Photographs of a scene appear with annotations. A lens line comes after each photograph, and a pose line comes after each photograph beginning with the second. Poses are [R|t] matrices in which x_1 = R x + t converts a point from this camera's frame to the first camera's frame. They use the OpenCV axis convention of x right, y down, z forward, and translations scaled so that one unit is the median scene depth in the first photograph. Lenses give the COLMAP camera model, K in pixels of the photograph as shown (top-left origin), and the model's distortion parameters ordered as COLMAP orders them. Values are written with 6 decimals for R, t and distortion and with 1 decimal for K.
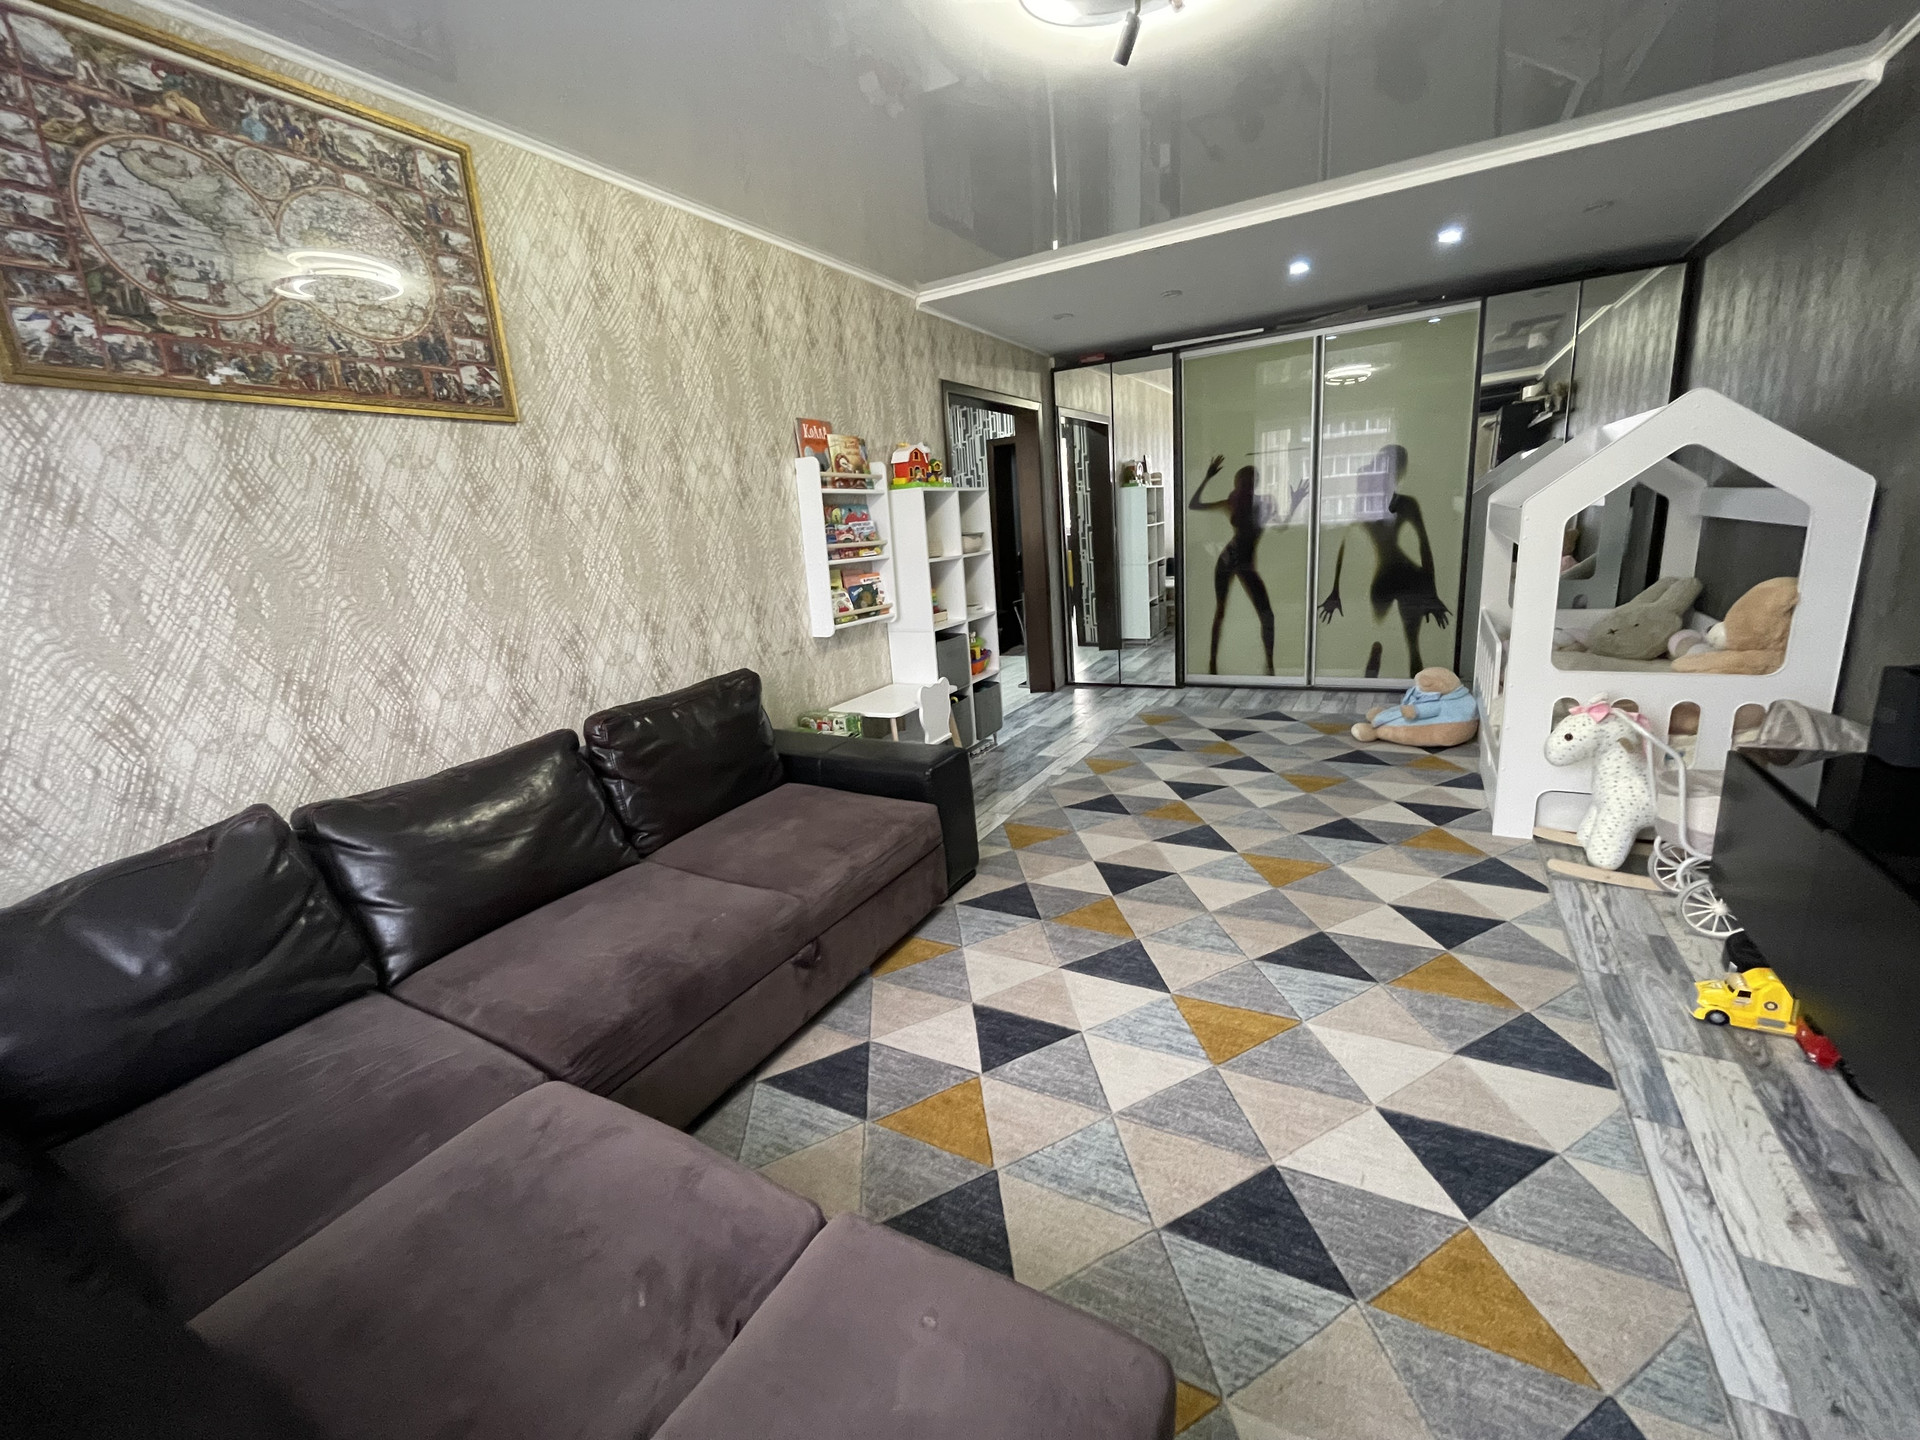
lens RADIAL K [[783.3, 0, 964.2], [0, 783.3, 717.6], [0, 0, 1]] dist [-0.001458, -0.000210]
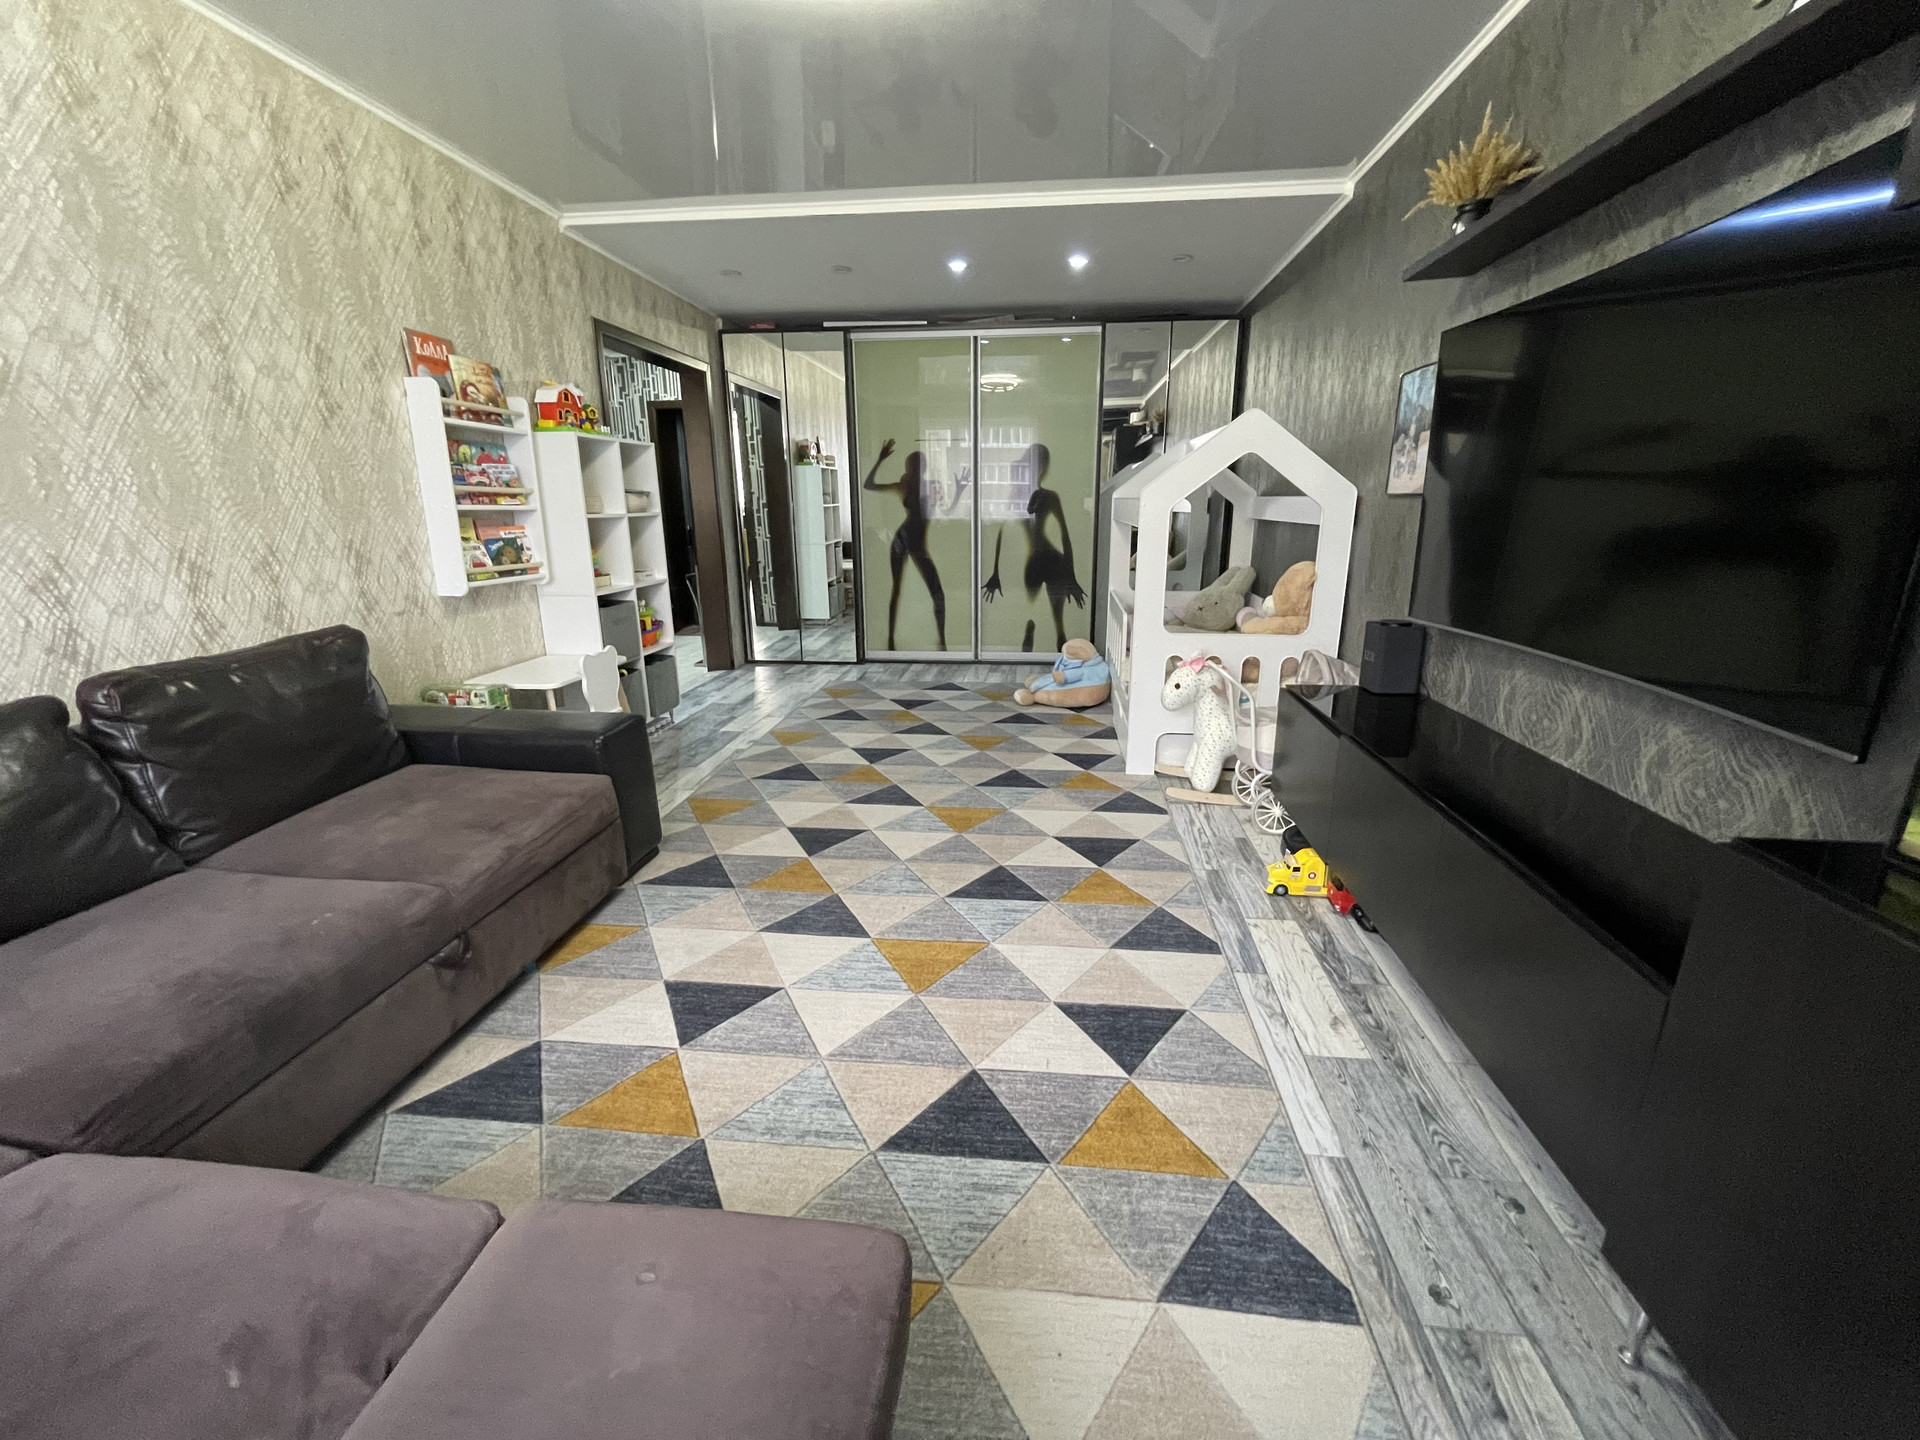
lens RADIAL K [[783.3, 0, 963.5], [0, 783.3, 715.8], [0, 0, 1]] dist [-0.001458, -0.000210]
pose [[0.918949, -0.035506, 0.392776, -0.014108], [0.032002, 0.999368, 0.015467, 0.042745], [-0.393077, -0.001644, 0.919504, 0.010849]]
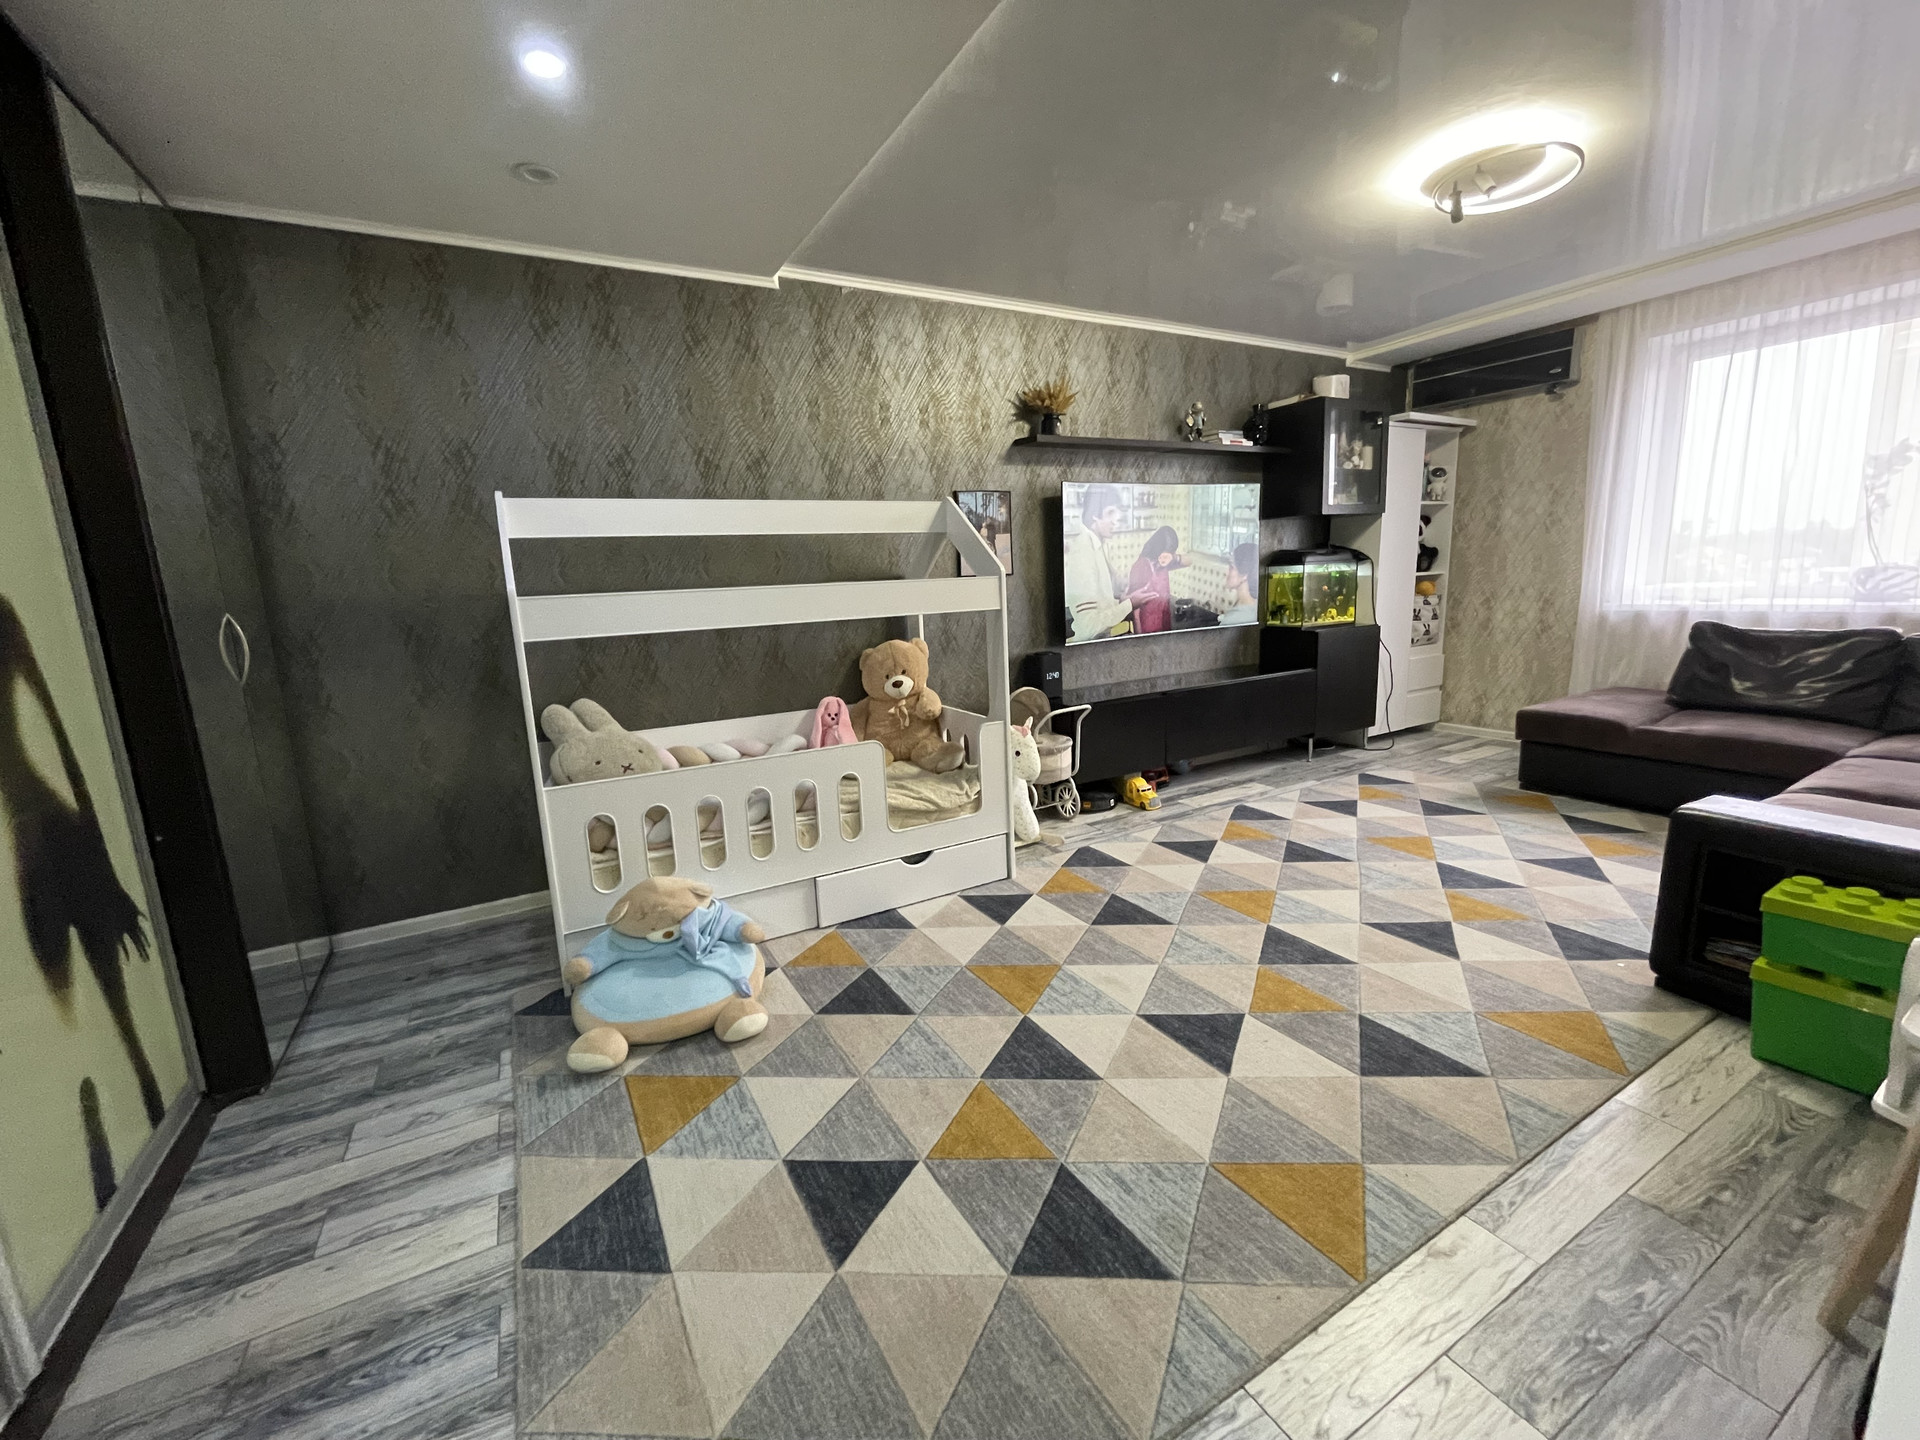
lens RADIAL K [[783.3, 0, 955.7], [0, 783.3, 723.8], [0, 0, 1]] dist [-0.001458, -0.000210]
pose [[-0.850284, 0.021803, 0.525872, 0.212138], [0.230759, 0.913435, 0.335242, -0.490116], [-0.473041, 0.406400, -0.781710, 2.096737]]
